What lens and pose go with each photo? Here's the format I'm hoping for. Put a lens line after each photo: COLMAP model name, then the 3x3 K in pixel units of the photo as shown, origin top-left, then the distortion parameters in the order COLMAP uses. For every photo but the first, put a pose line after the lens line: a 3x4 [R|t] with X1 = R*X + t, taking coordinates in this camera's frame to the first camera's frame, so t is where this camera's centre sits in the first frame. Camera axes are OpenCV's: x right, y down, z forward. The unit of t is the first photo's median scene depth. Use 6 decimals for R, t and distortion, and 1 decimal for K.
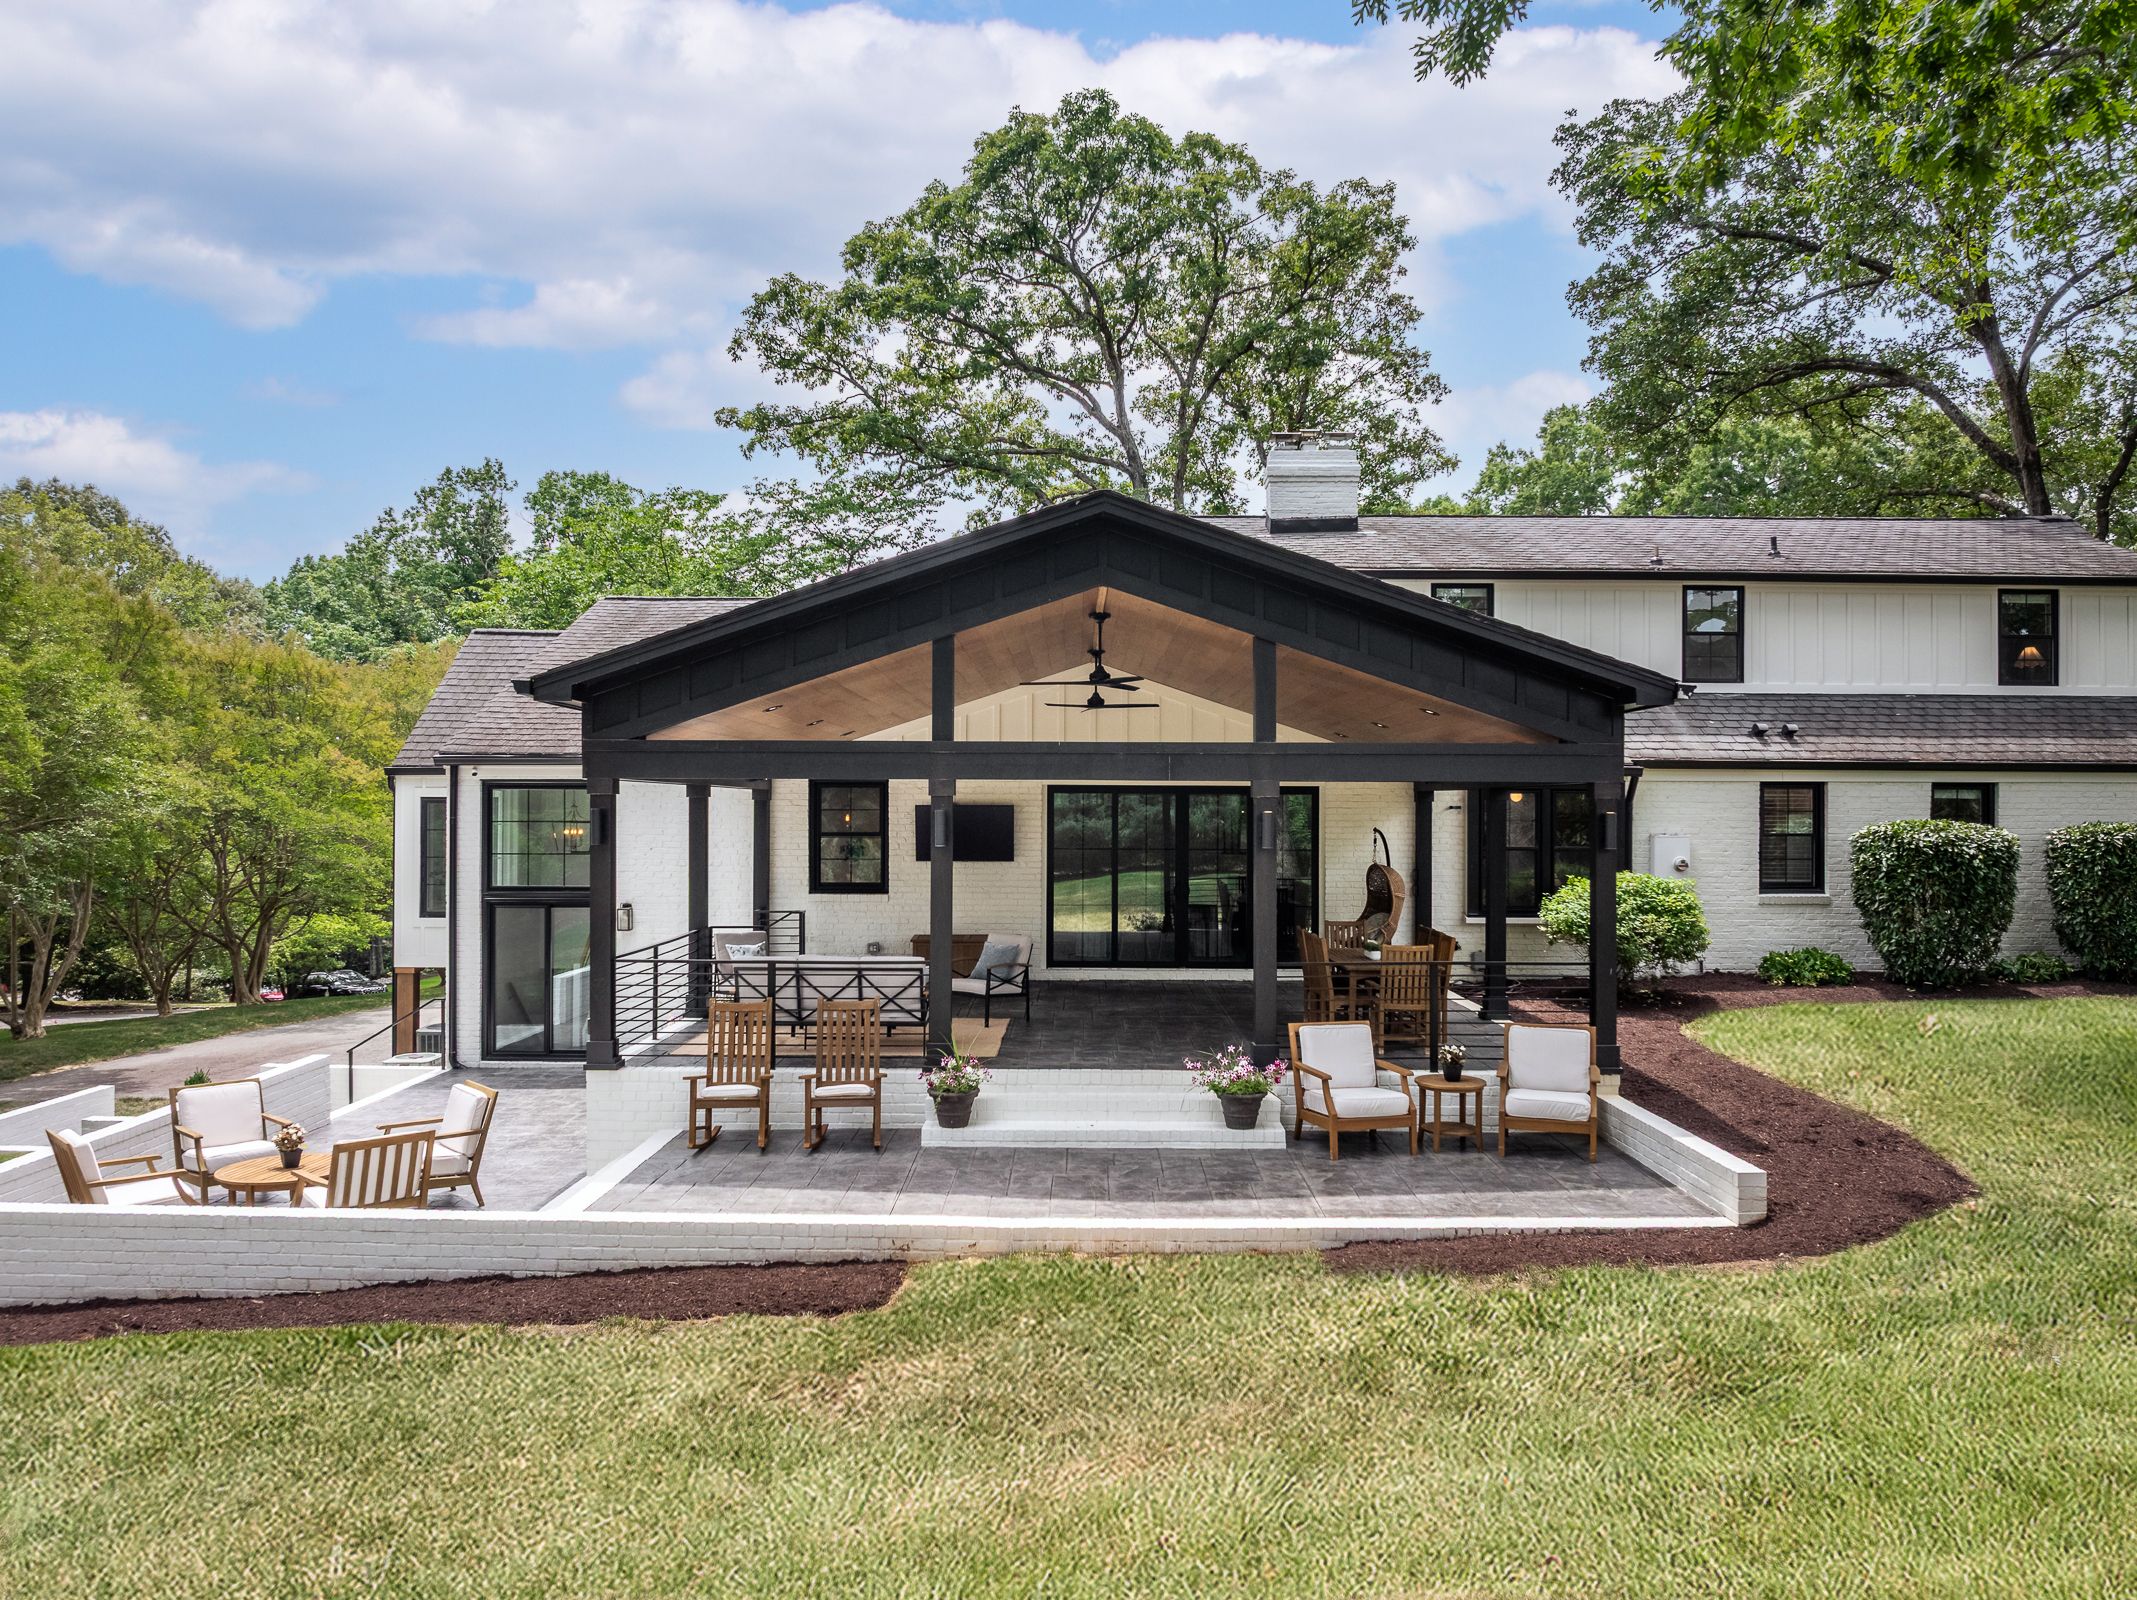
lens RADIAL K [[1506.1, 0, 1110.0], [0, 1506.1, 800.0], [0, 0, 1]] dist [-0.037165, -0.000140]
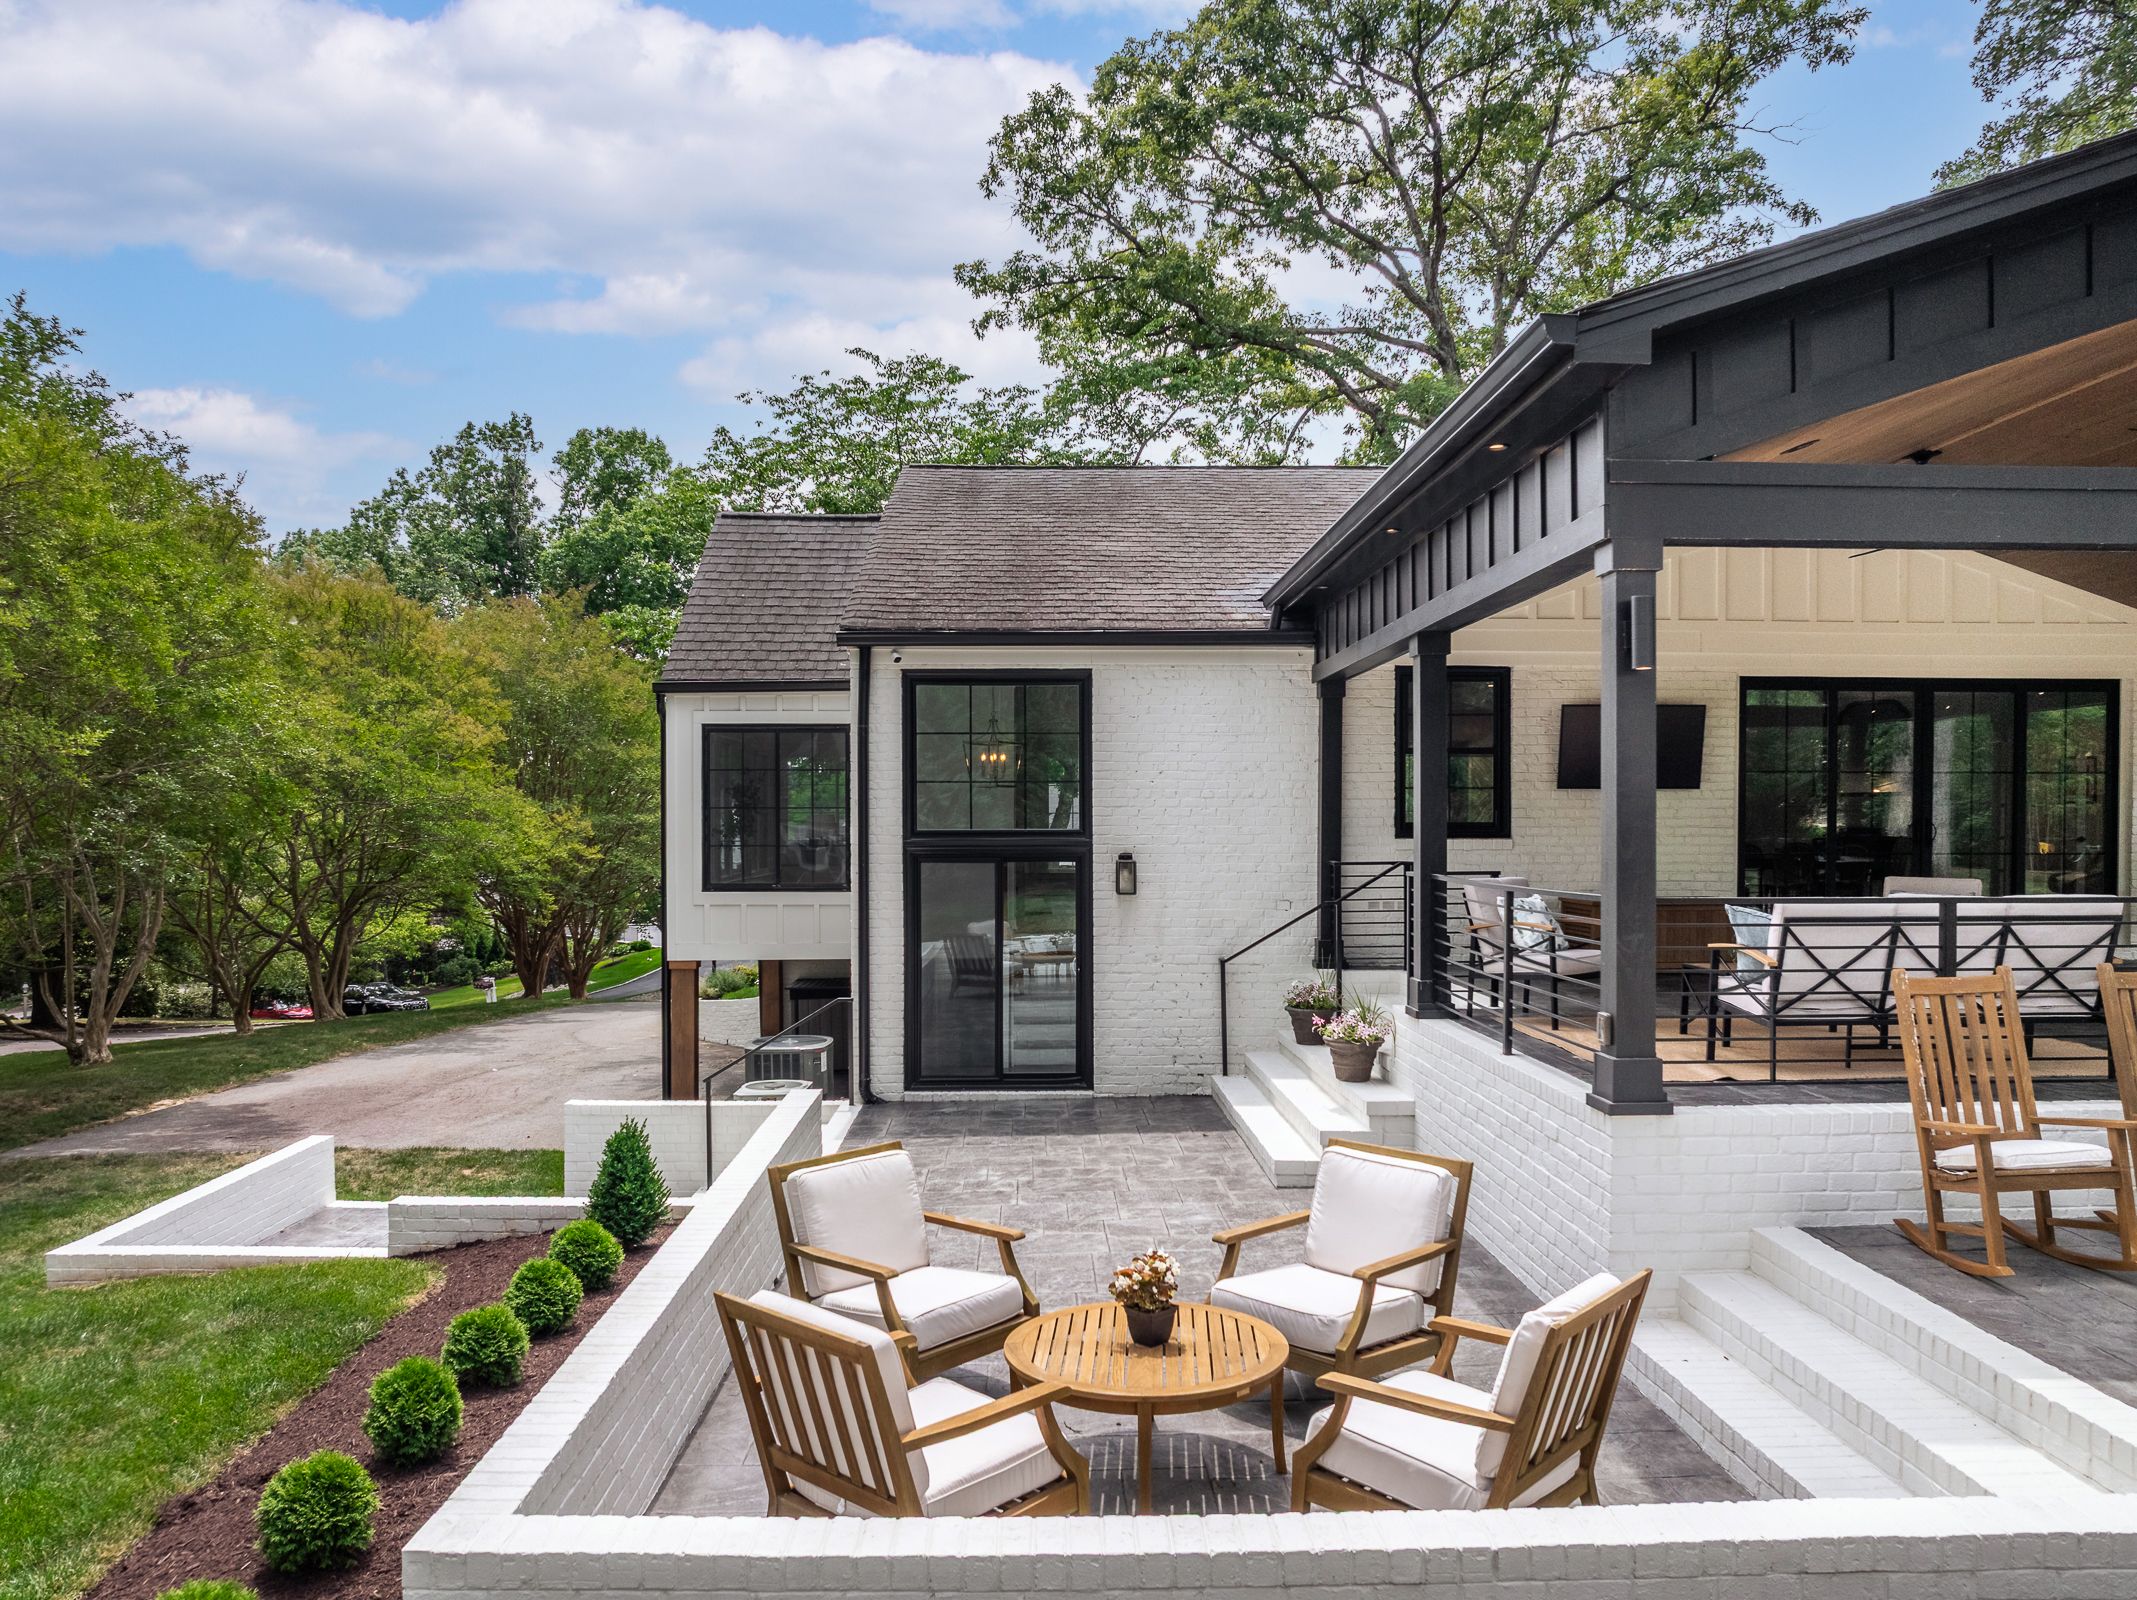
lens RADIAL K [[1511.5, 0, 1076.1], [0, 1511.5, 849.7], [0, 0, 1]] dist [-0.033969, -0.000537]
pose [[0.999822, -0.004081, 0.018399, -0.331834], [0.003664, 0.999737, 0.022656, 0.048061], [-0.018487, -0.022585, 0.999574, 0.304713]]
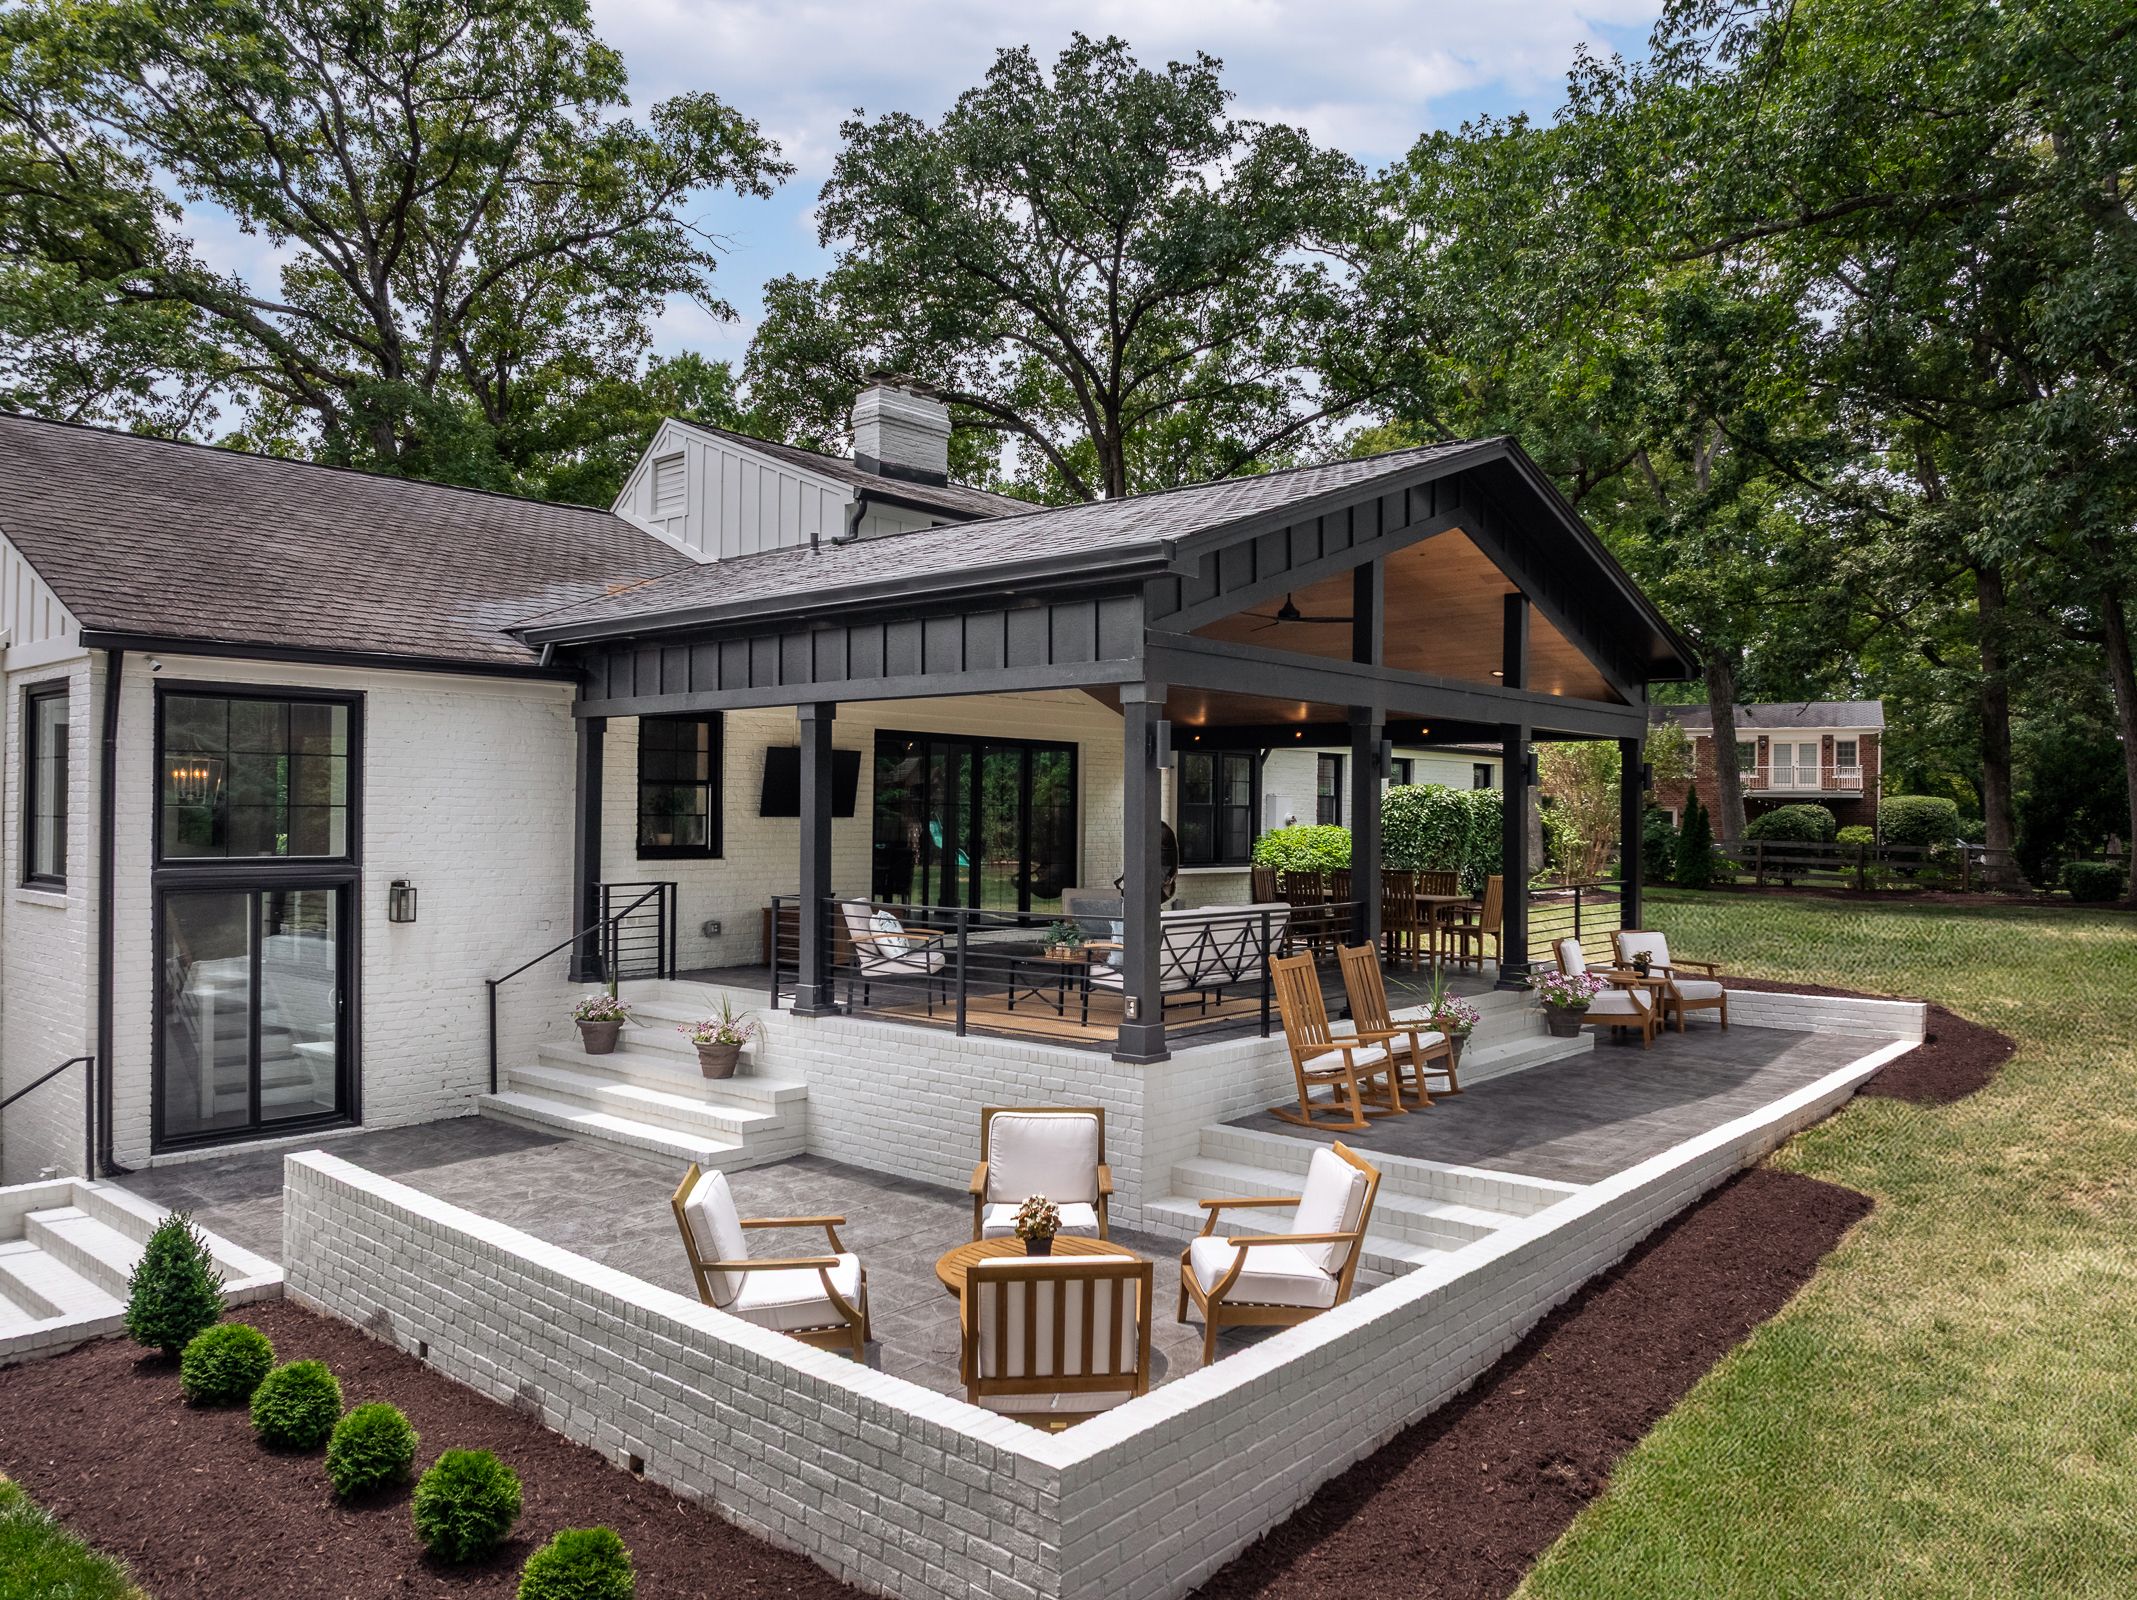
lens RADIAL K [[1509.7, 0, 1068.5], [0, 1509.7, 800.0], [0, 0, 1]] dist [-0.050115, -0.002889]
pose [[0.656153, 0.009068, 0.754574, -0.580605], [-0.009849, 0.999946, -0.003452, 0.030526], [-0.754564, -0.005167, 0.656206, 0.323739]]
